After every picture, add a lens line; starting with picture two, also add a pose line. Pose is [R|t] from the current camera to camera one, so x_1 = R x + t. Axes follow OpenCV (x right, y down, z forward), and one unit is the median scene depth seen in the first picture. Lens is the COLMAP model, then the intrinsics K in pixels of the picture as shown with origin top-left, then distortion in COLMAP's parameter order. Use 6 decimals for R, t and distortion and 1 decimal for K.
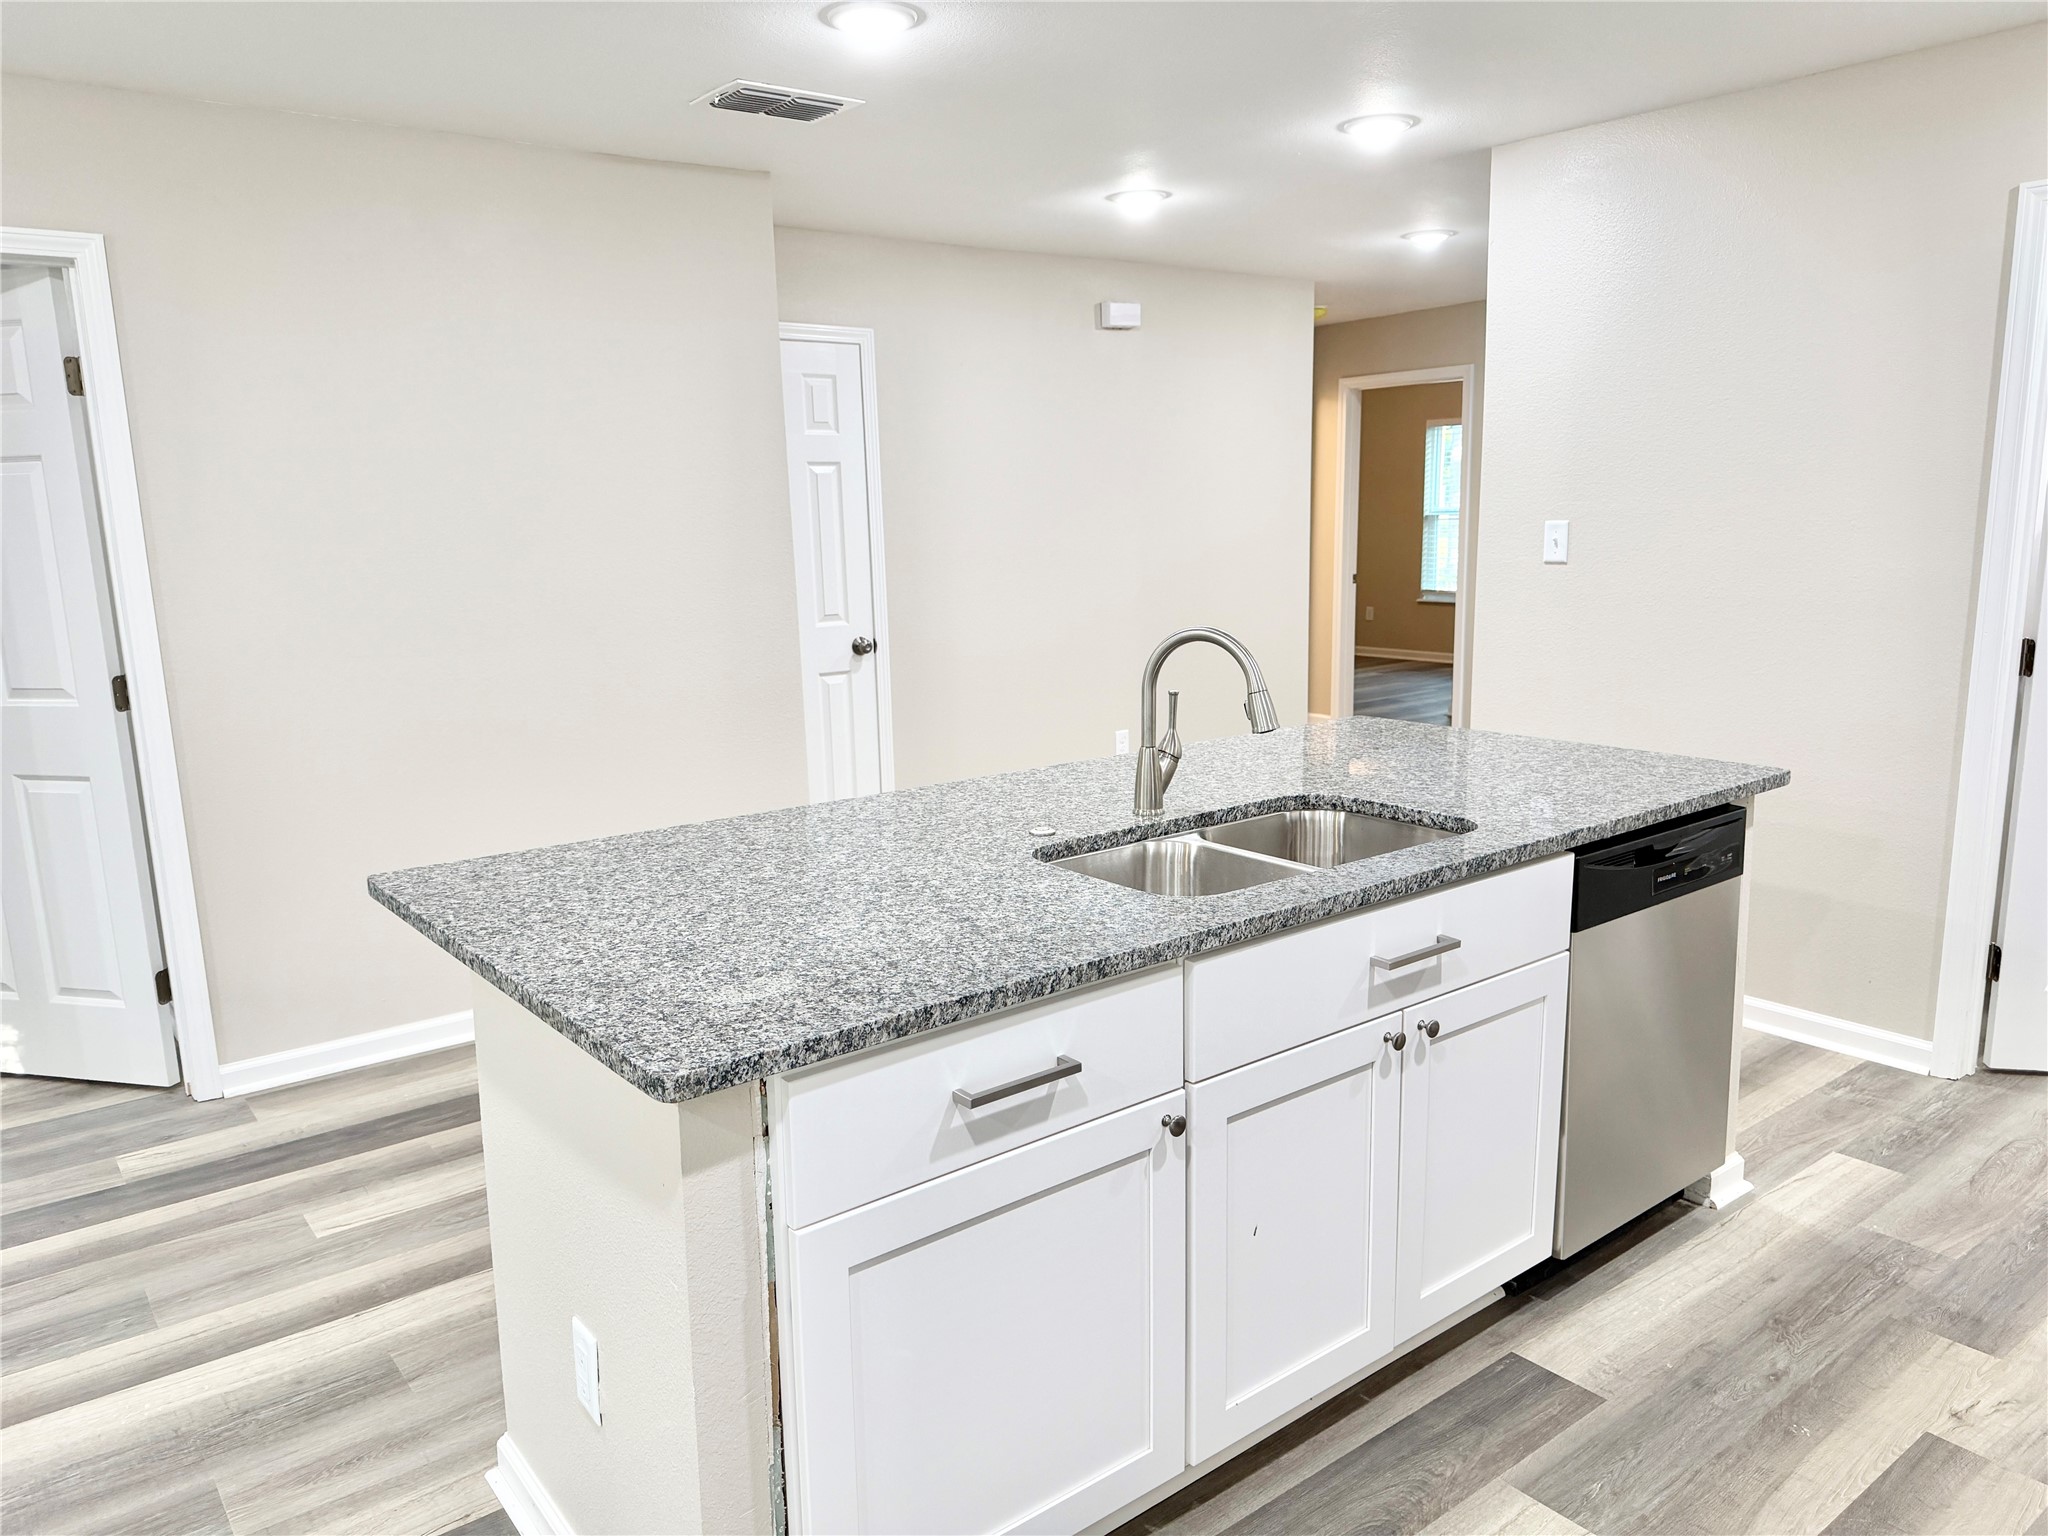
lens RADIAL K [[1429.8, 0, 1032.8], [0, 1429.8, 764.3], [0, 0, 1]] dist [0.119839, -0.147199]
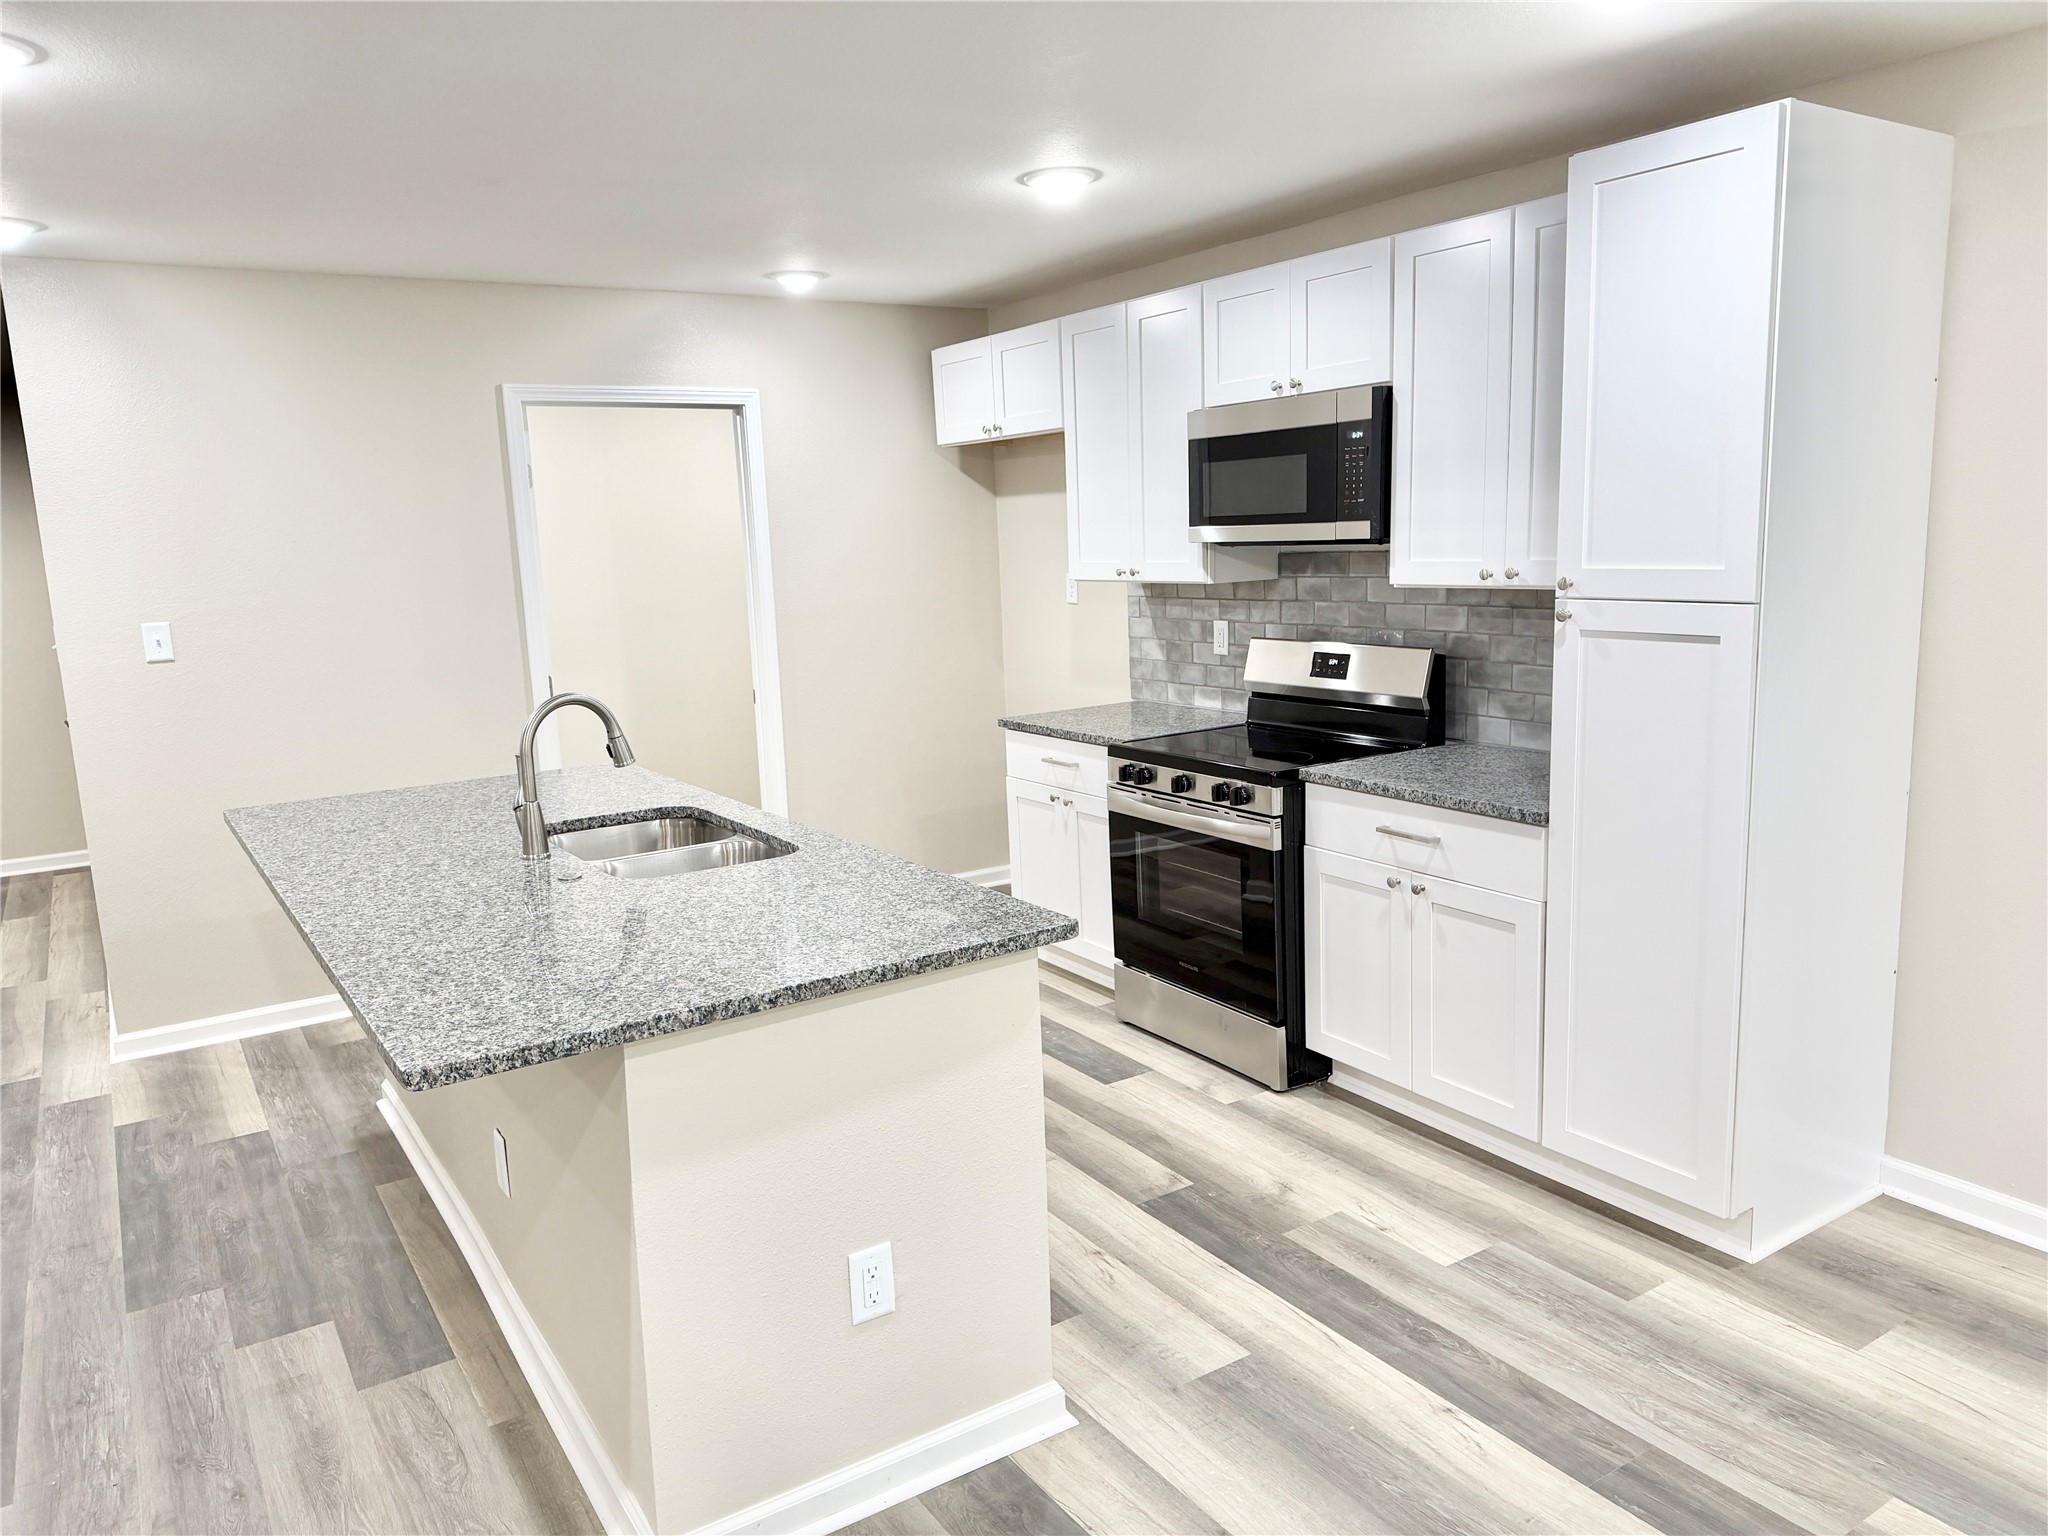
lens RADIAL K [[1432.5, 0, 1027.6], [0, 1432.5, 765.3], [0, 0, 1]] dist [0.065917, -0.079147]
pose [[0.078018, -0.143208, 0.986613, -0.918766], [0.217842, 0.968164, 0.123304, -0.085038], [-0.972861, 0.205306, 0.106731, 0.419614]]
